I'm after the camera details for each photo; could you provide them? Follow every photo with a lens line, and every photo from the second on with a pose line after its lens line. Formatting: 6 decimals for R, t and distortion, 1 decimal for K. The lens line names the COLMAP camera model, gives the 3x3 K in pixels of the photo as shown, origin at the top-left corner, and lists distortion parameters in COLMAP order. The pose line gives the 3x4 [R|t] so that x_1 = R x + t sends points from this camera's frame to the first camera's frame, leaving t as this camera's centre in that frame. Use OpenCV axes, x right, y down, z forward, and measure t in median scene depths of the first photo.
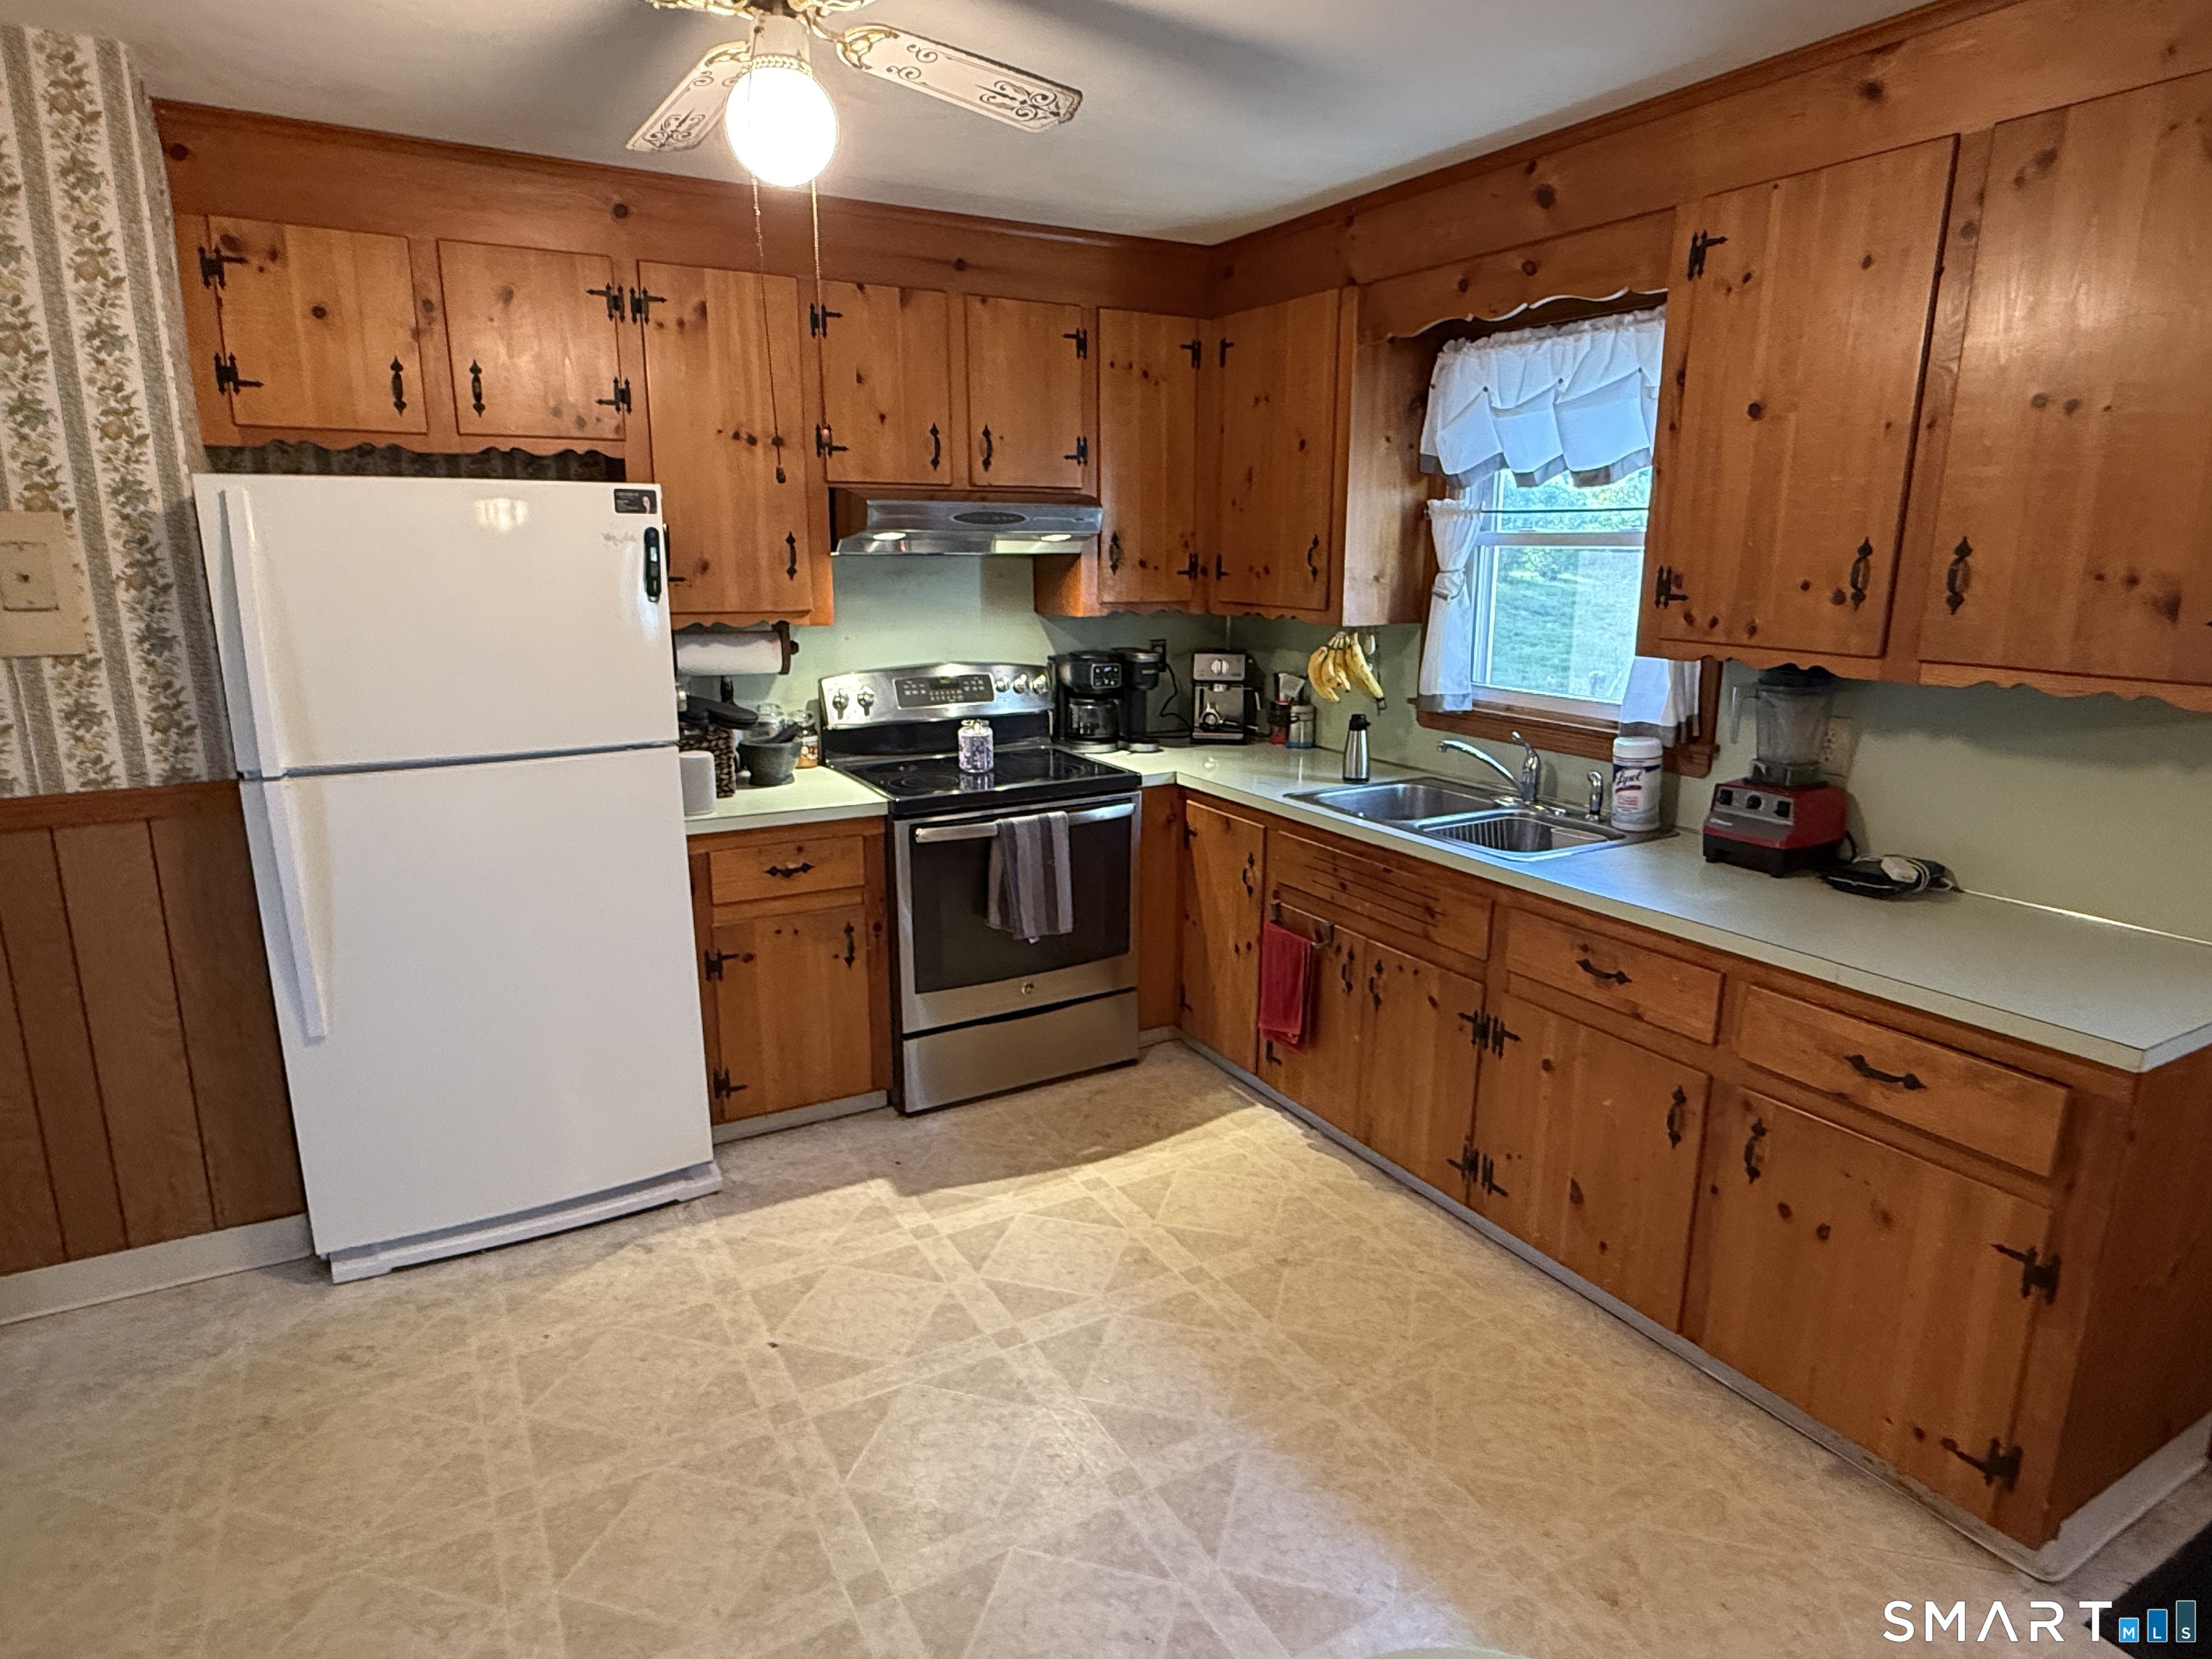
lens RADIAL K [[1284.3, 0, 1110.5], [0, 1284.3, 828.2], [0, 0, 1]] dist [0.001925, 0.000470]
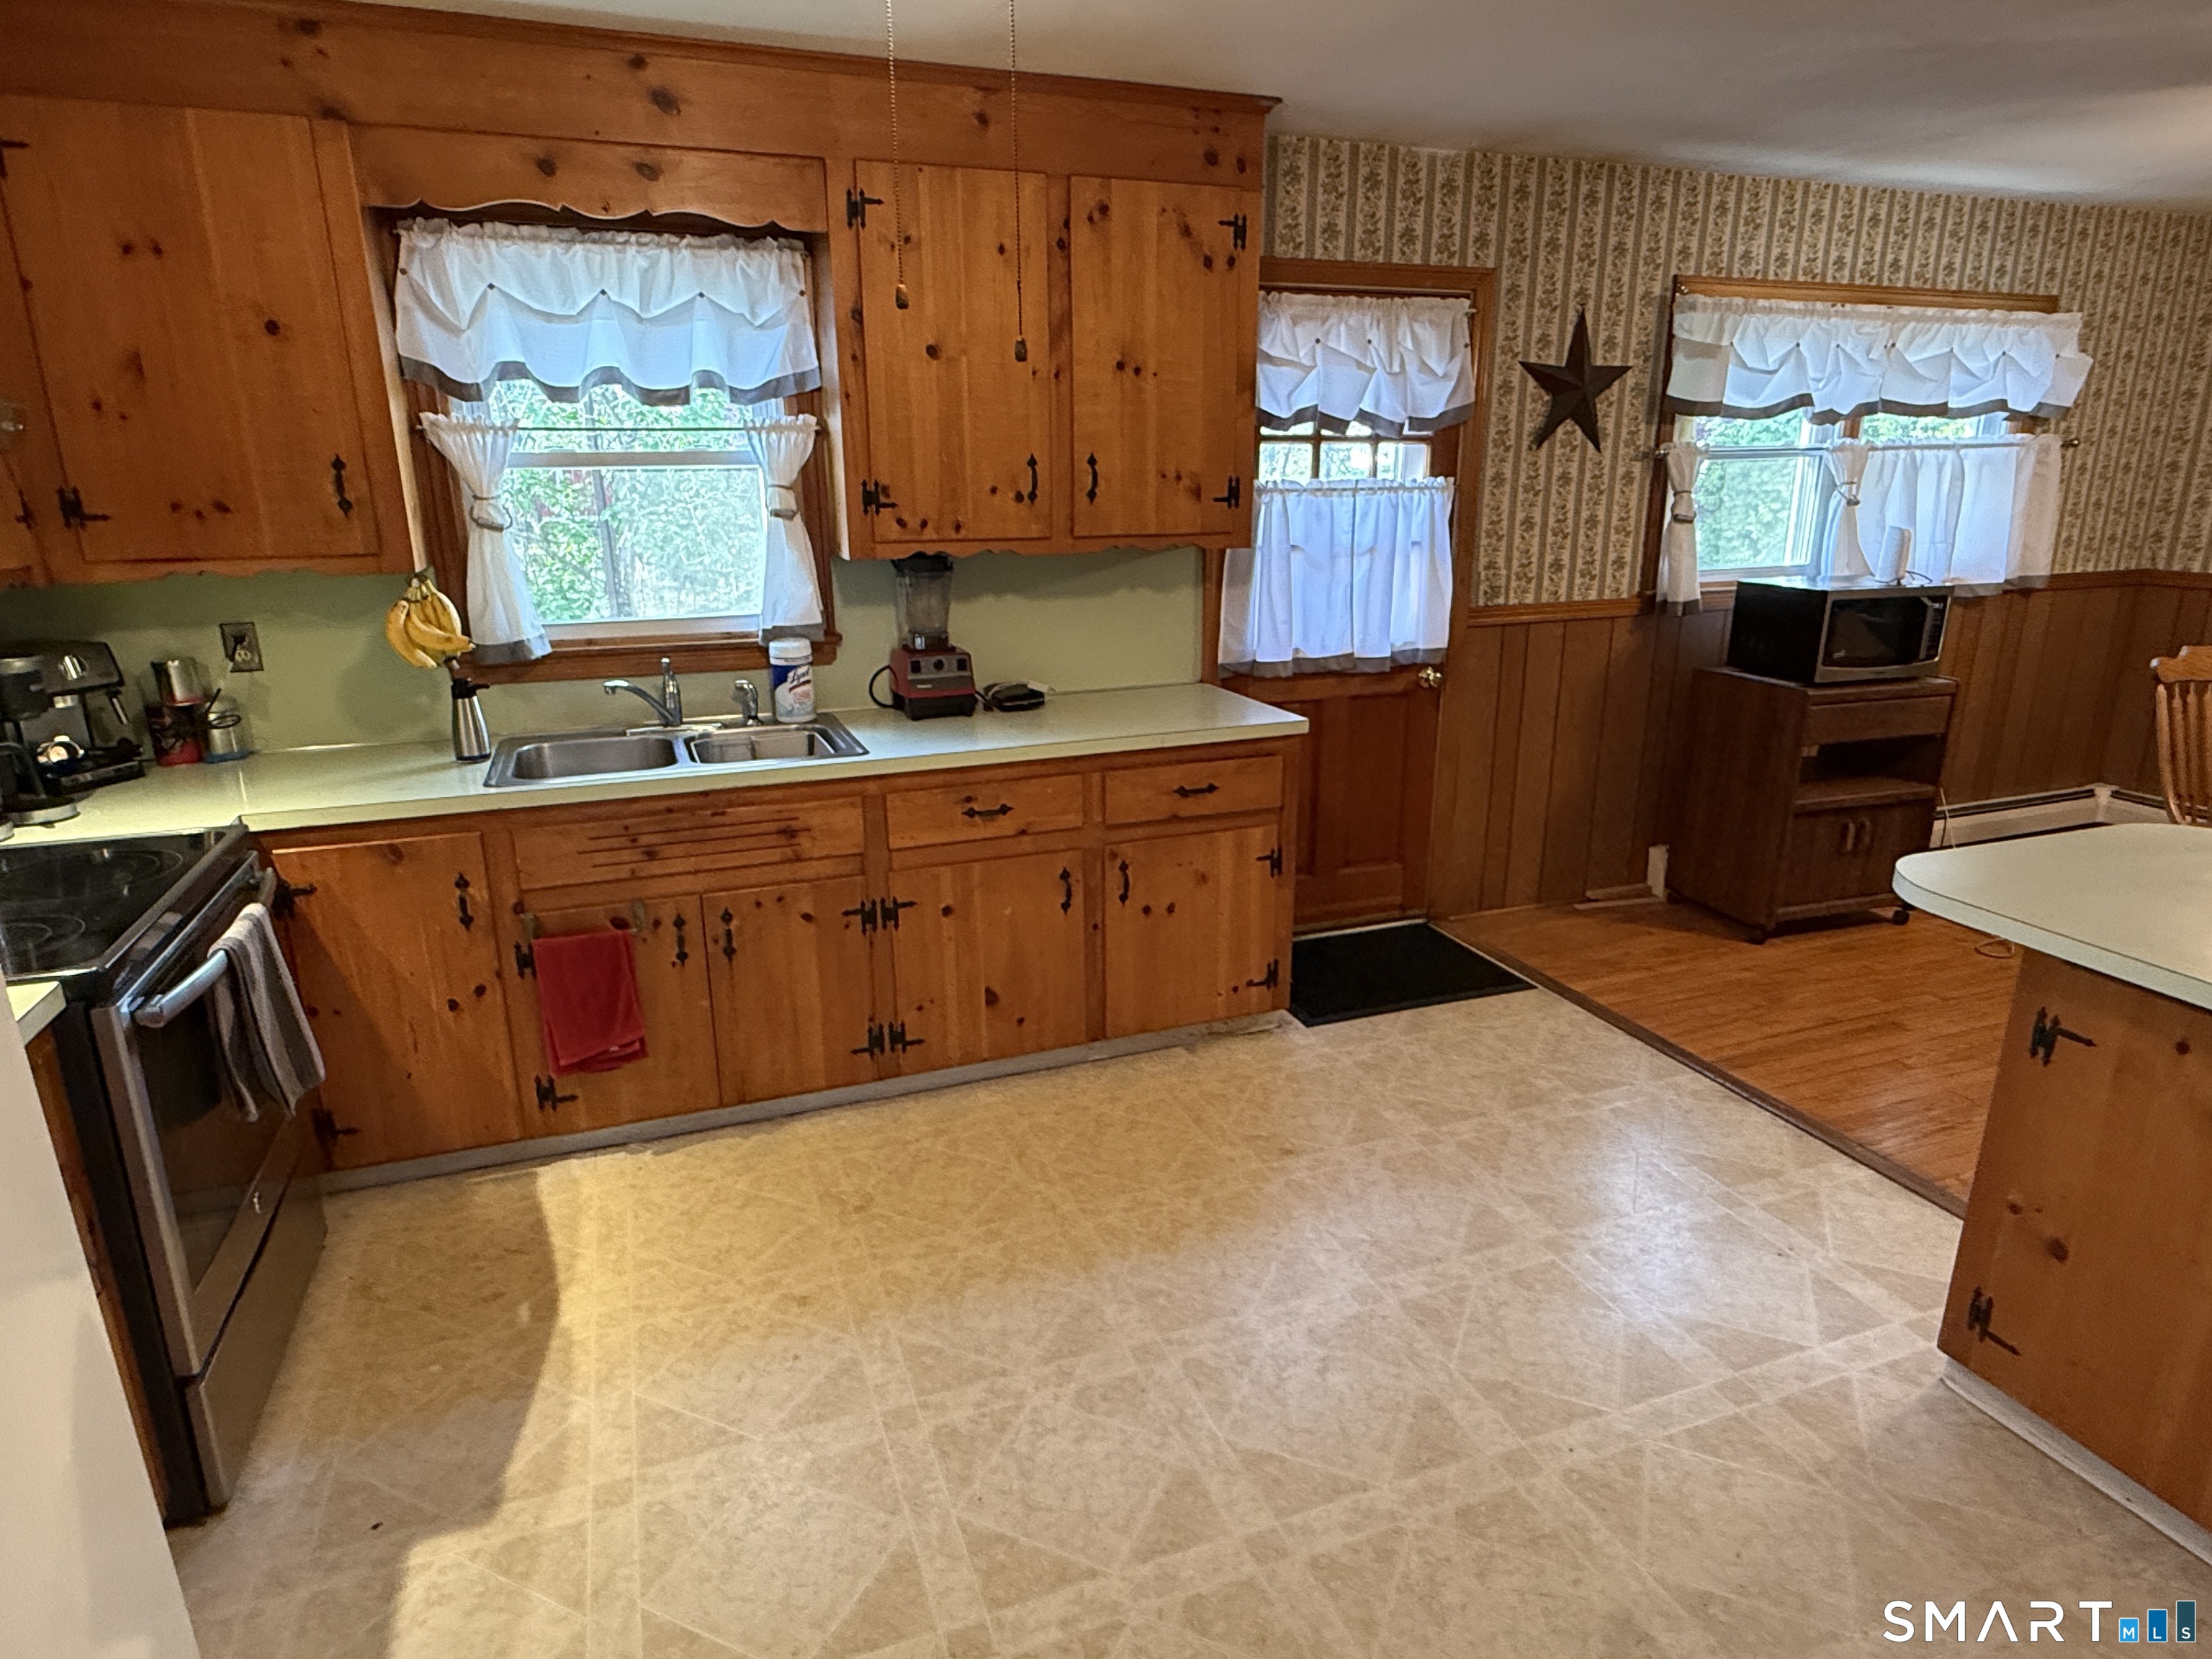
lens RADIAL K [[1255.4, 0, 1113.2], [0, 1255.4, 827.4], [0, 0, 1]] dist [-0.001148, 0.001821]
pose [[0.147033, -0.277631, 0.949369, -0.624762], [0.228521, 0.943369, 0.240485, -0.113769], [-0.962372, 0.181592, 0.202151, 0.540023]]
